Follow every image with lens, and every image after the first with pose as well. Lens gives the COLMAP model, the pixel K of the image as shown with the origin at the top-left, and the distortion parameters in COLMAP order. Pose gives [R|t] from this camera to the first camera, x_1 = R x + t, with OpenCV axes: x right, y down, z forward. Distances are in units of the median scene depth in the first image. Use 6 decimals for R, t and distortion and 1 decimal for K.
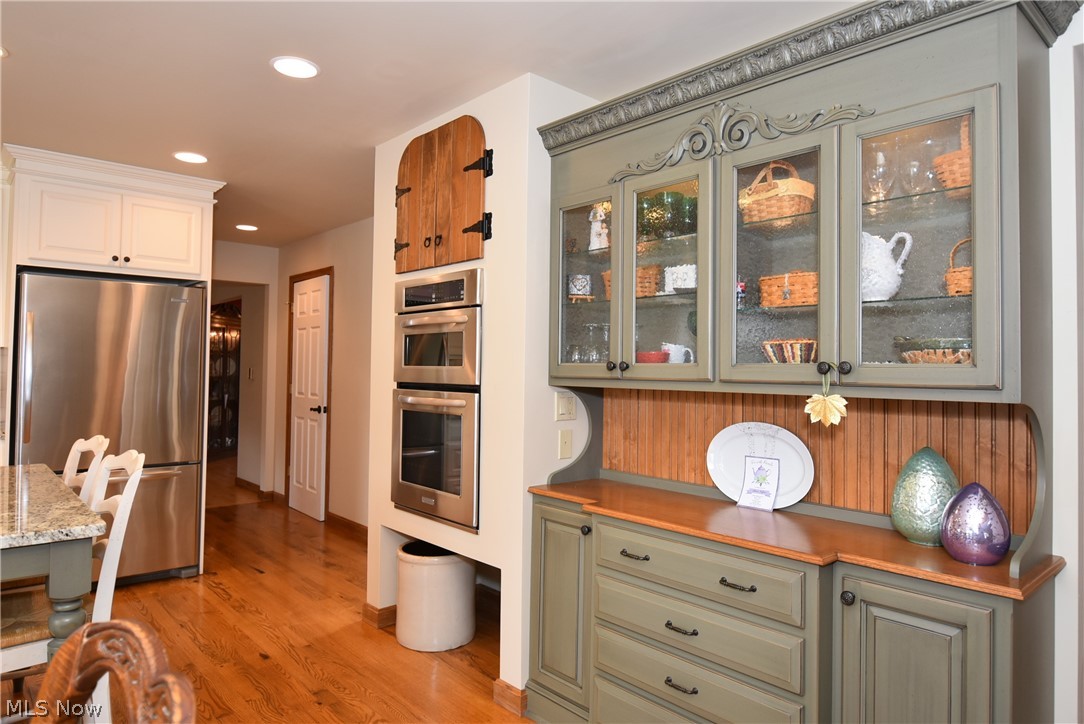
lens RADIAL K [[712.2, 0, 544.1], [0, 712.2, 347.4], [0, 0, 1]] dist [-0.003043, -0.000960]
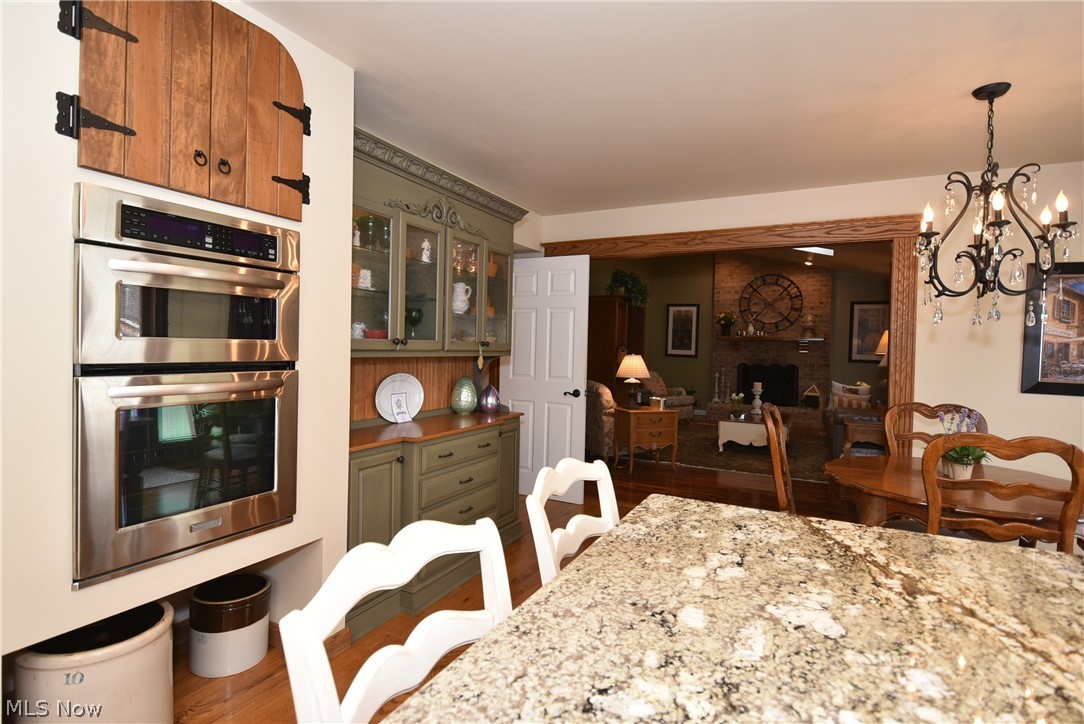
lens RADIAL K [[528.7, 0, 542.0], [0, 528.7, 362.0], [0, 0, 1]] dist [-0.000657, -0.000141]
pose [[-0.371191, -0.046353, 0.927399, -0.840848], [-0.052506, 0.998203, 0.028876, 0.018329], [-0.927071, -0.037976, -0.372958, 0.959144]]
